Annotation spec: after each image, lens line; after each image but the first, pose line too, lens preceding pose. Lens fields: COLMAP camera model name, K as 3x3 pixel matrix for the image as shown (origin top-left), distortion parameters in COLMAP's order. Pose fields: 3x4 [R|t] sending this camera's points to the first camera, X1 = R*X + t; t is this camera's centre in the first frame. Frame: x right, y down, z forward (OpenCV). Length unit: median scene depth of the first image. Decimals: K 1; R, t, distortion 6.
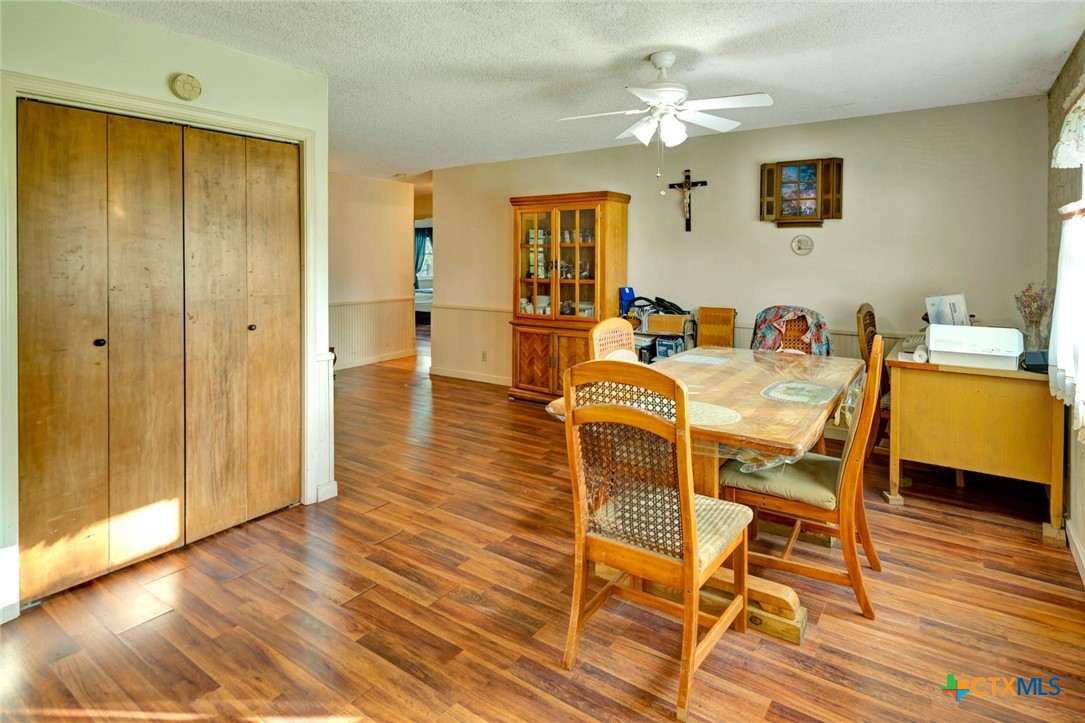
lens RADIAL K [[583.5, 0, 543.9], [0, 583.5, 262.0], [0, 0, 1]] dist [-0.001429, 0.000780]
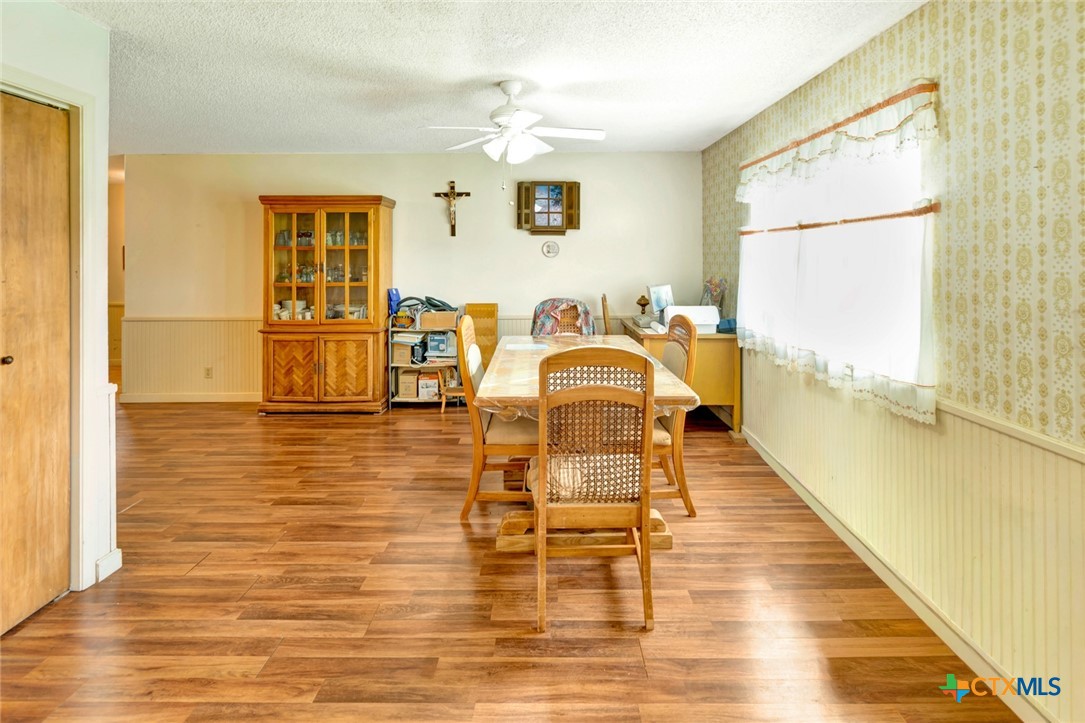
lens RADIAL K [[540.0, 0, 540.8], [0, 540.0, 256.7], [0, 0, 1]] dist [-0.001408, -0.000969]
pose [[0.823188, -0.000258, 0.567769, -0.313720], [0.008096, 0.999904, -0.011284, -0.000994], [-0.567711, 0.013885, 0.823111, 0.086479]]
